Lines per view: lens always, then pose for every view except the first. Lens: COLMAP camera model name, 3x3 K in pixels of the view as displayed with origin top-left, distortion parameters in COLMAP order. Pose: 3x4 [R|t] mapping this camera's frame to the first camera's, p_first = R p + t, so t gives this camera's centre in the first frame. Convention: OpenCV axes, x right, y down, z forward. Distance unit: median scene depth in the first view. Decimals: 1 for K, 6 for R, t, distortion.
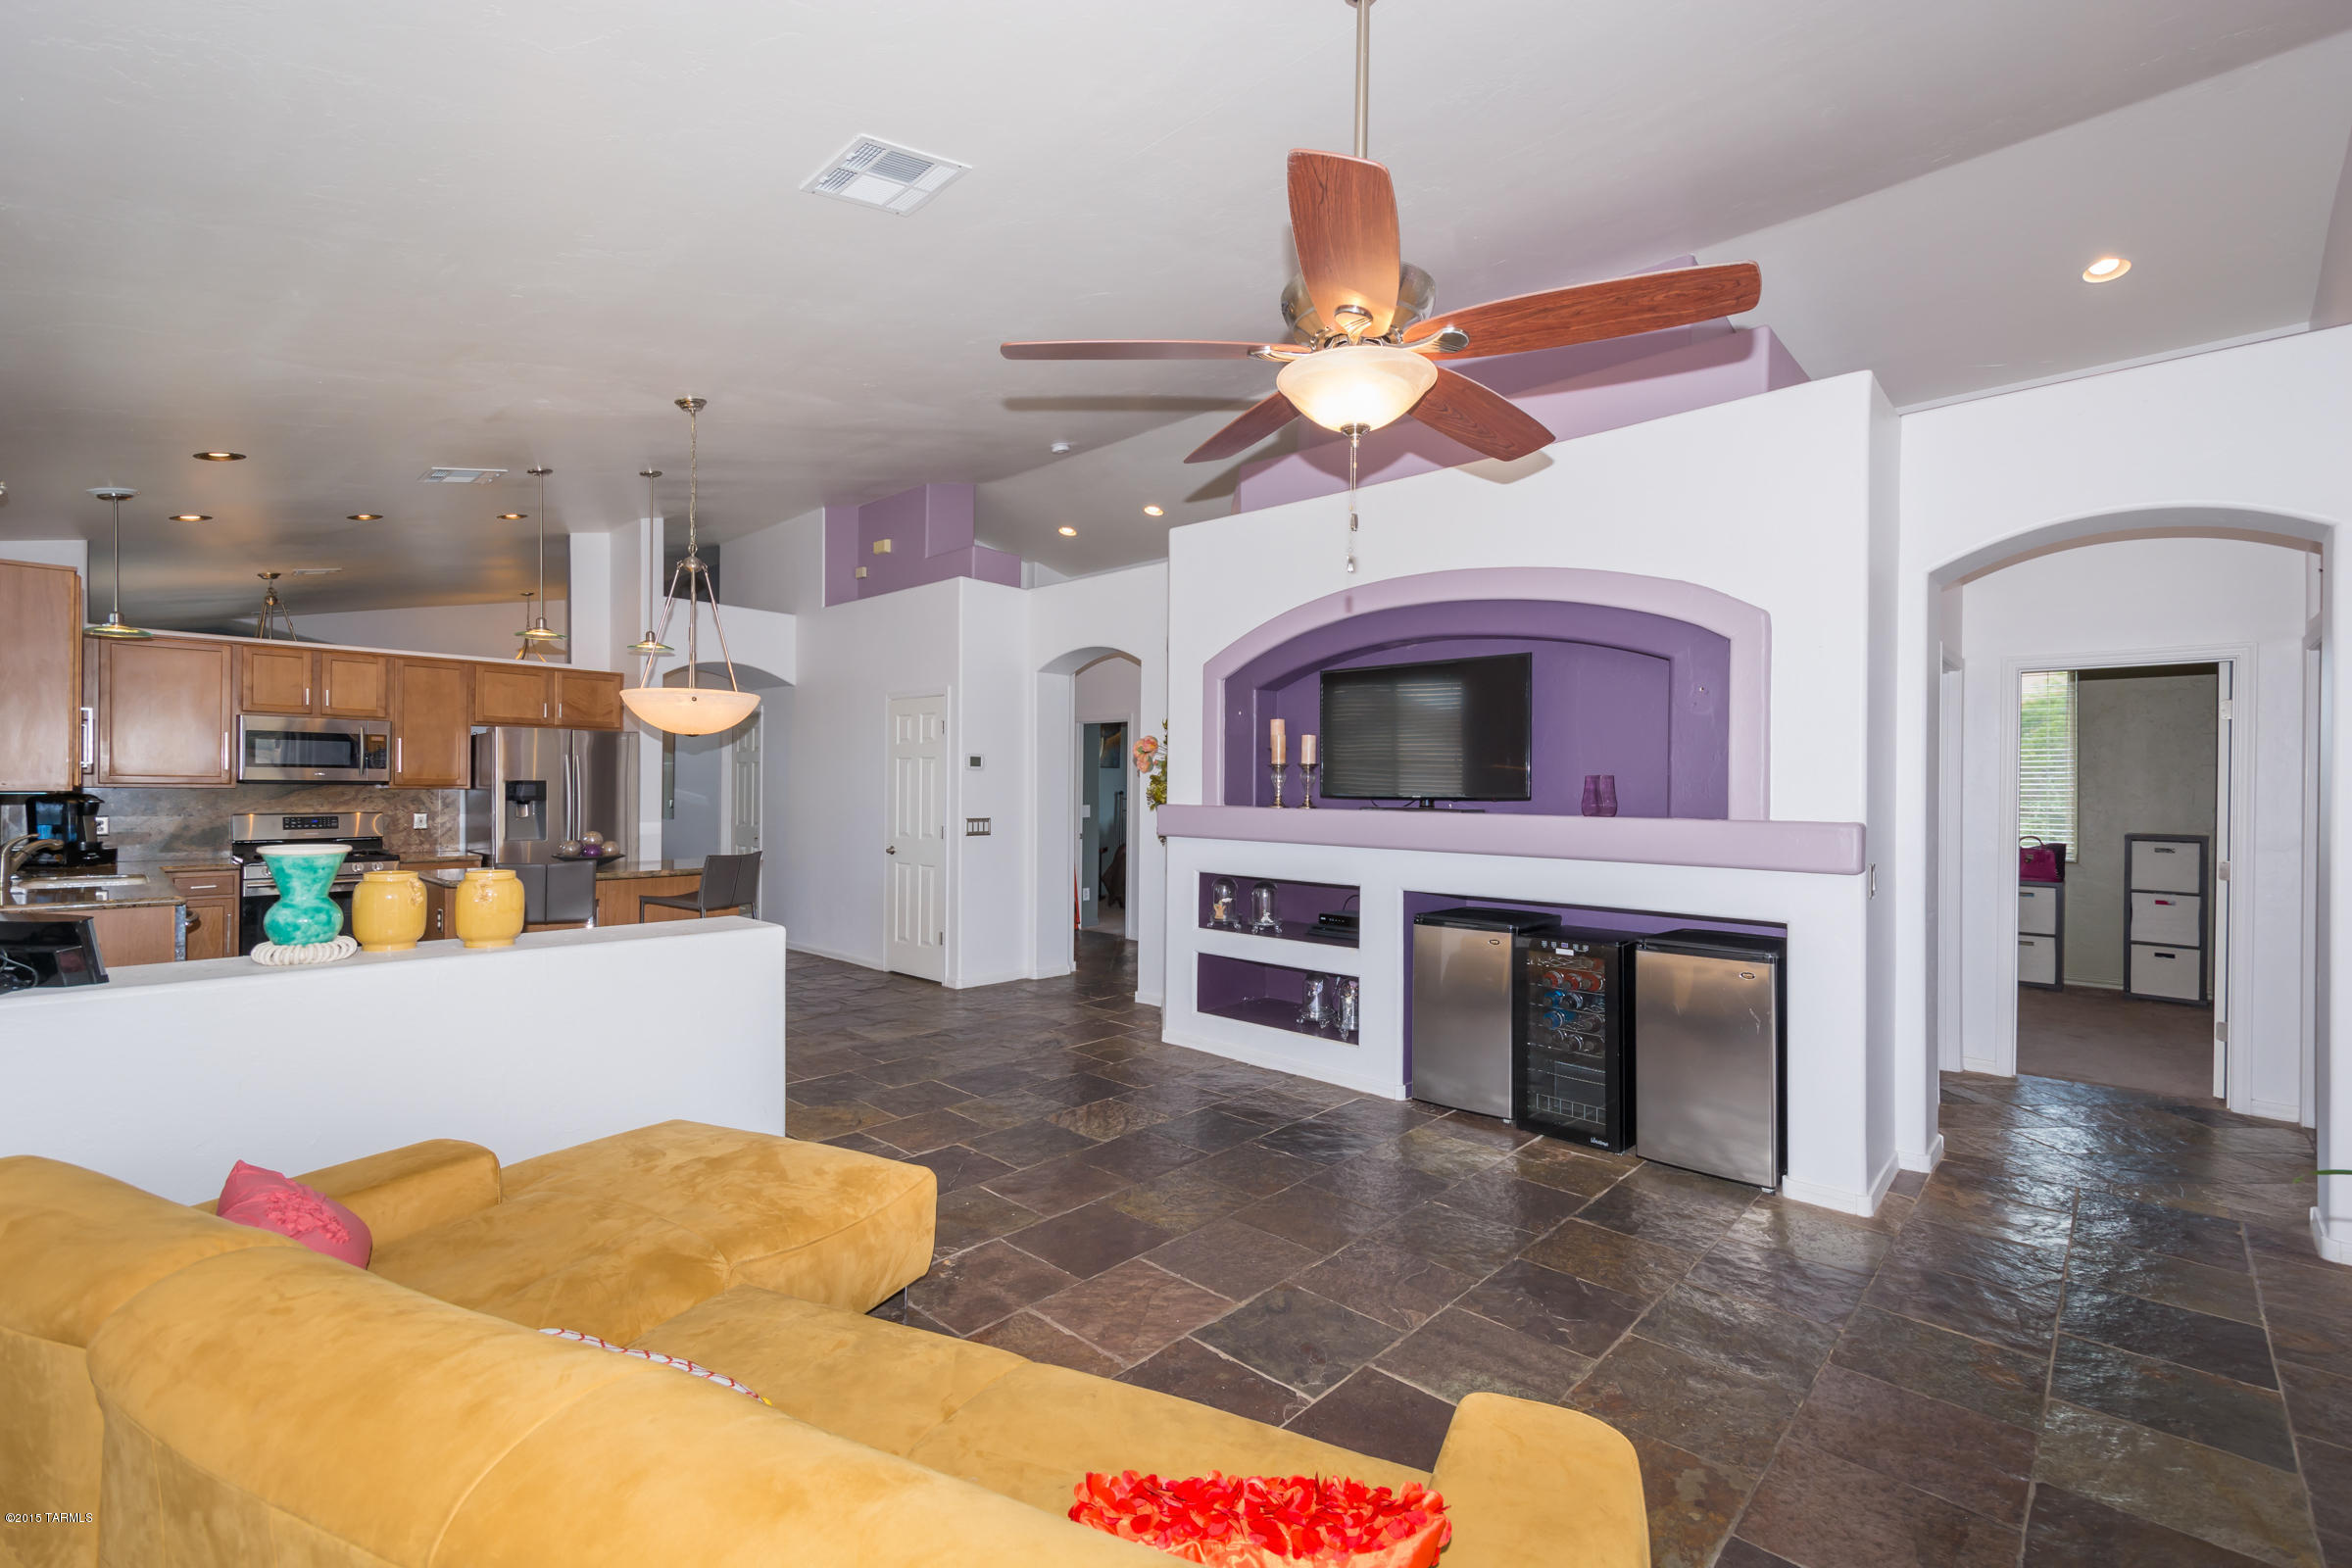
lens RADIAL K [[1013.2, 0, 1181.6], [0, 1013.2, 791.9], [0, 0, 1]] dist [0.010557, -0.000175]
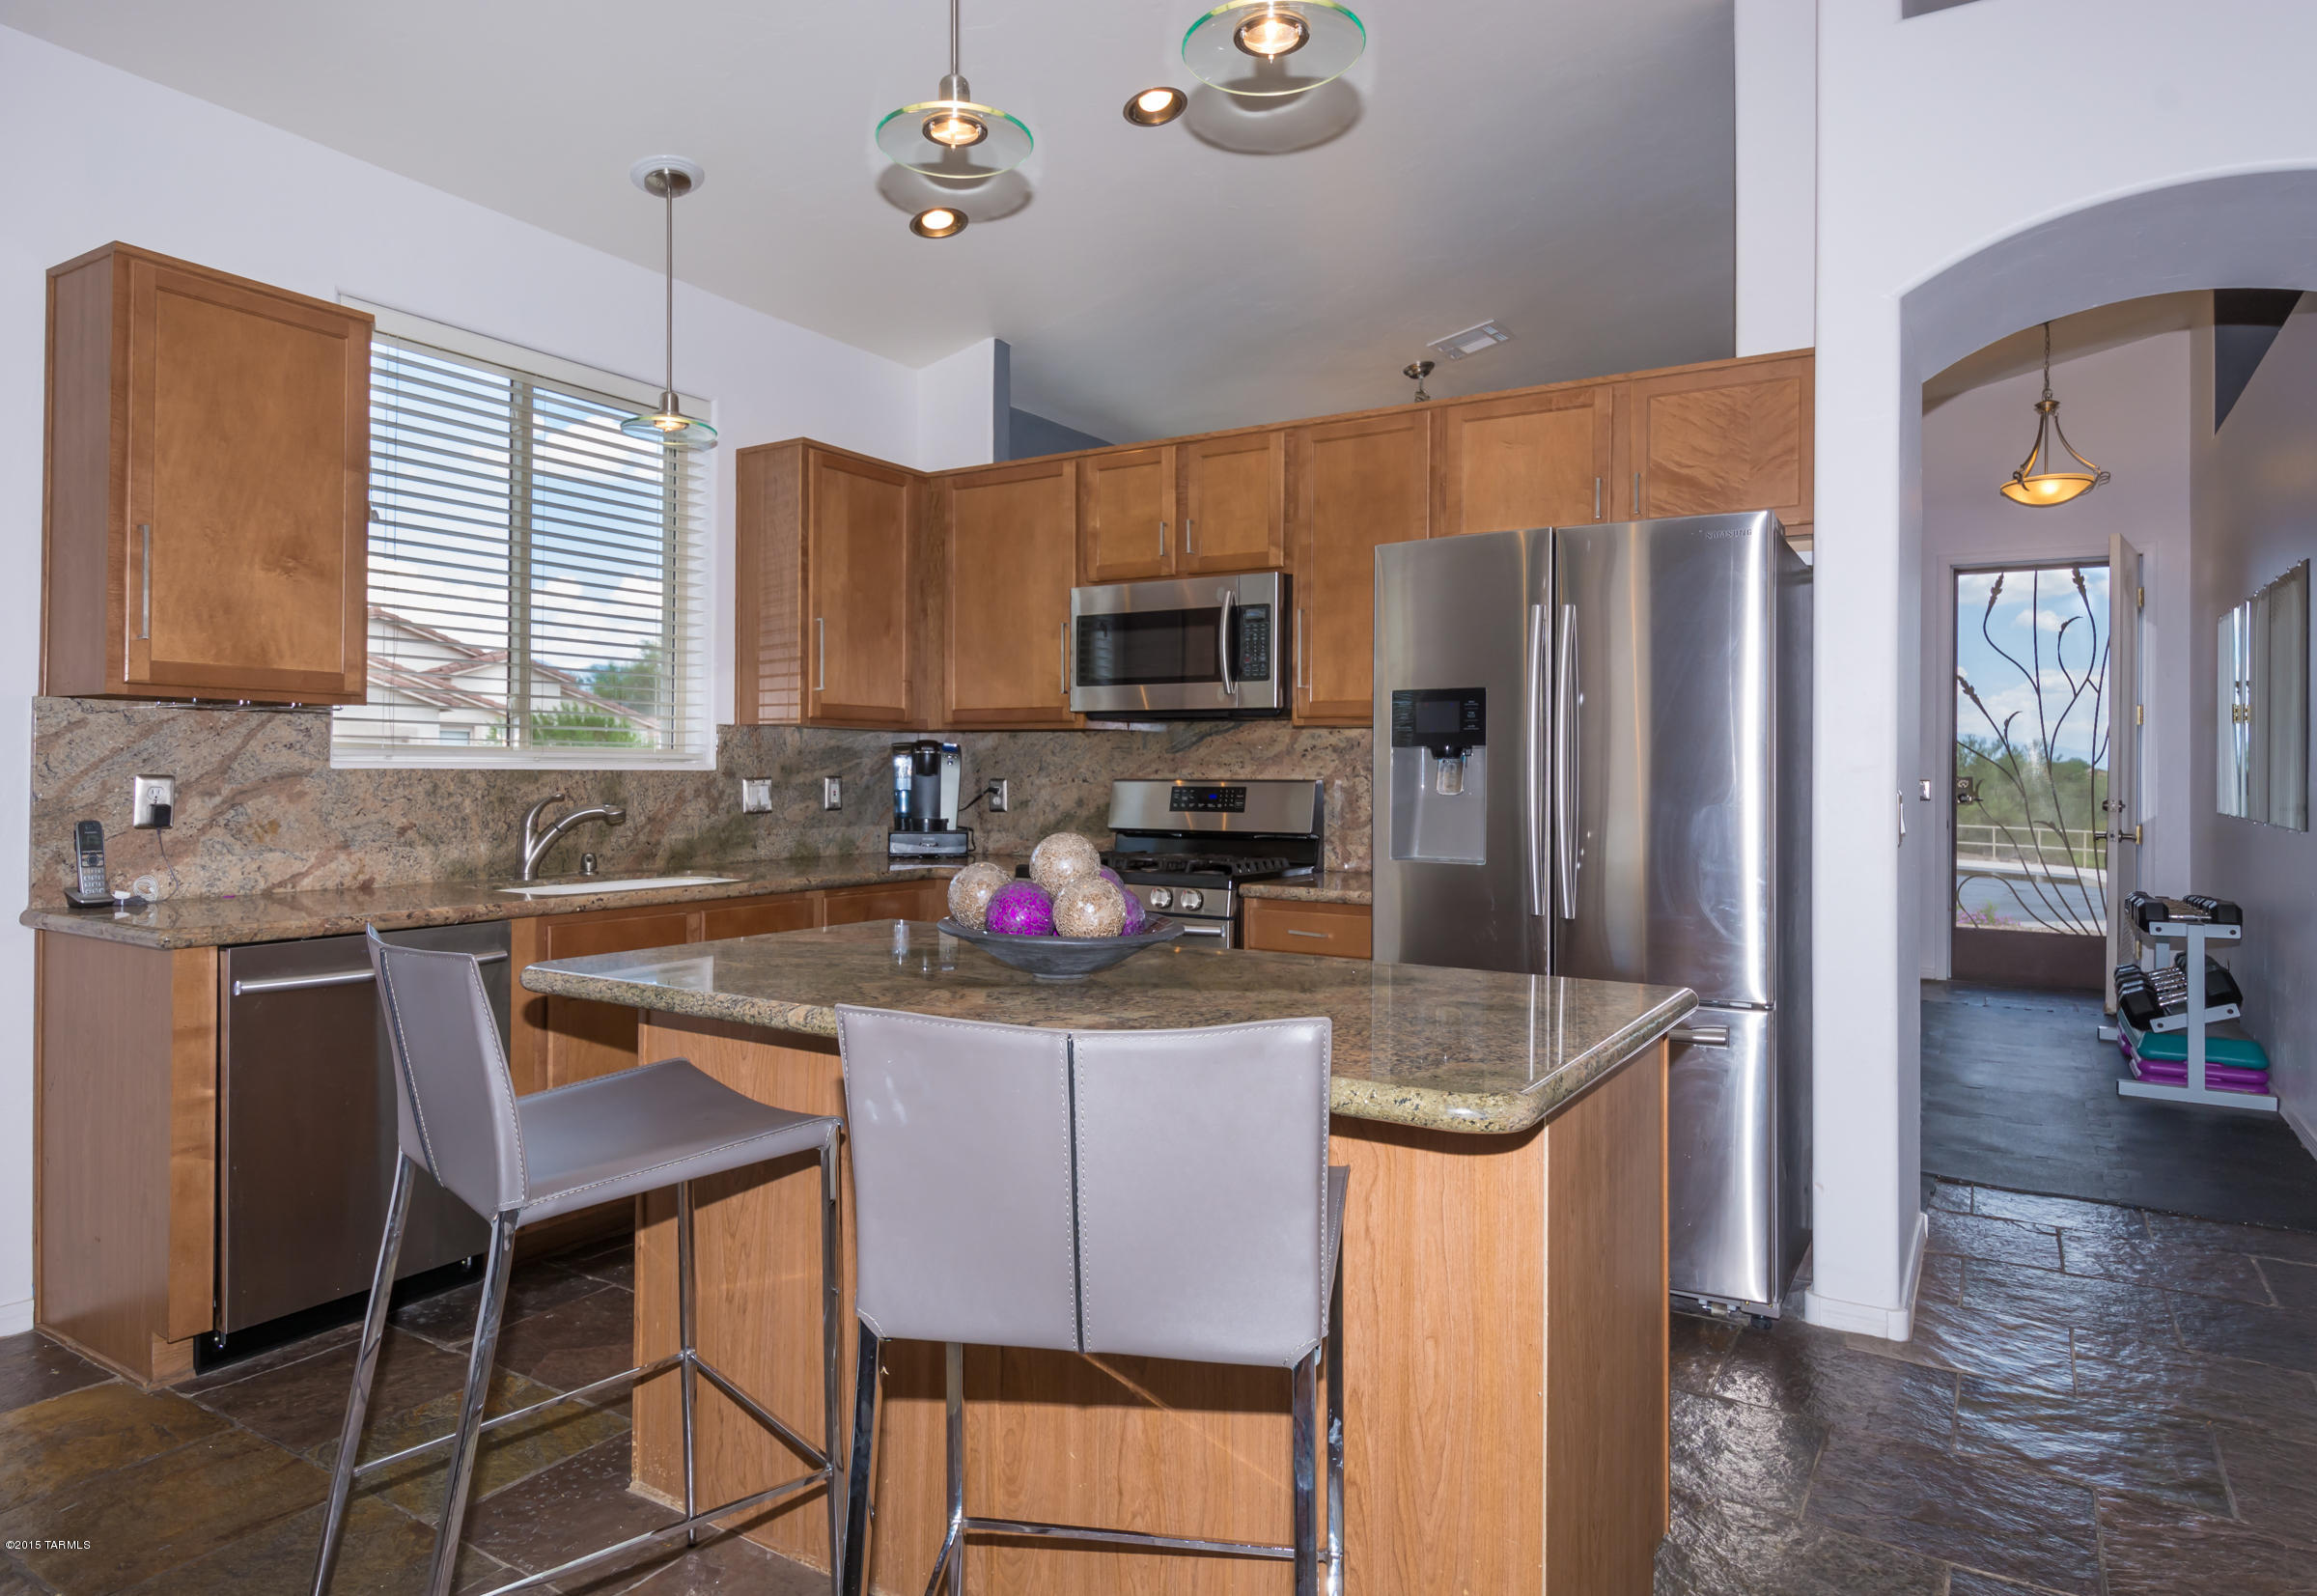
lens RADIAL K [[1376.9, 0, 1131.8], [0, 1376.9, 766.5], [0, 0, 1]] dist [0.019303, -0.027713]
pose [[0.194078, -0.012444, -0.980907, -0.297564], [-0.008428, 0.999861, -0.014352, 0.034407], [0.980950, 0.011053, 0.193947, 1.192081]]
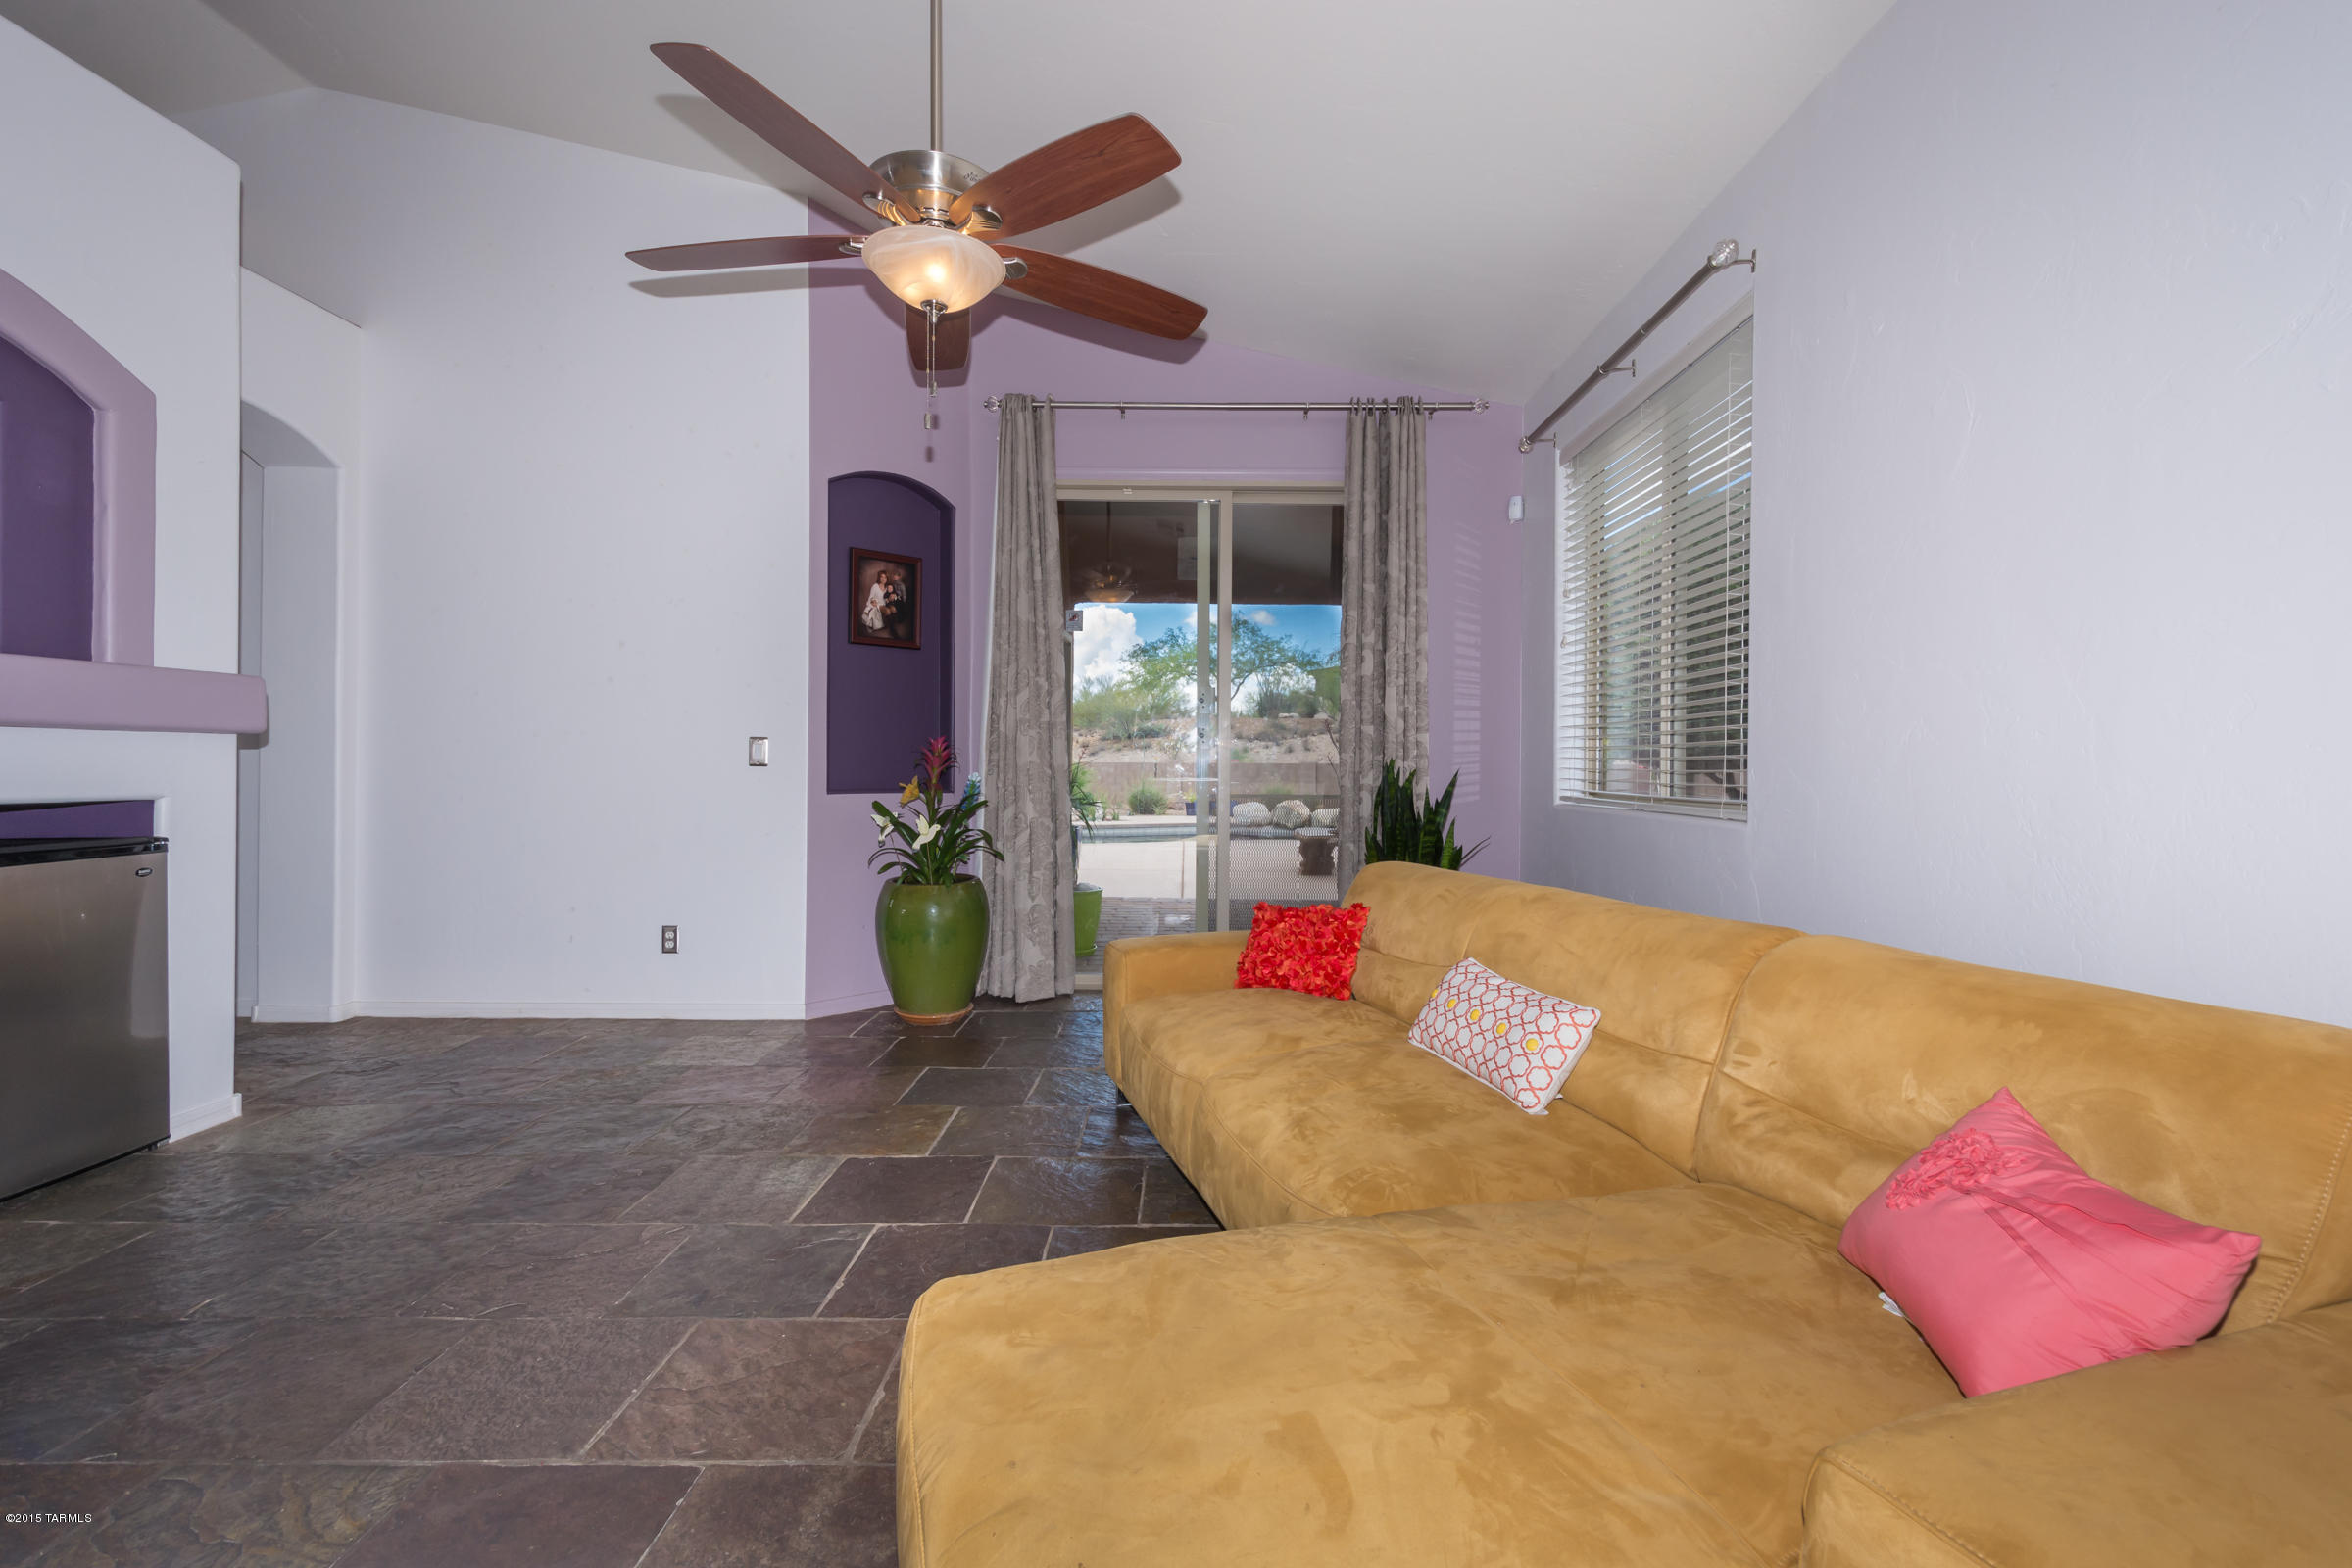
lens RADIAL K [[1017.9, 0, 1183.6], [0, 1017.9, 765.8], [0, 0, 1]] dist [0.003252, 0.000143]
pose [[-0.675117, -0.014442, 0.737569, -0.392807], [-0.011008, 0.999894, 0.009503, 0.065919], [-0.737628, -0.001704, -0.675205, 0.710780]]
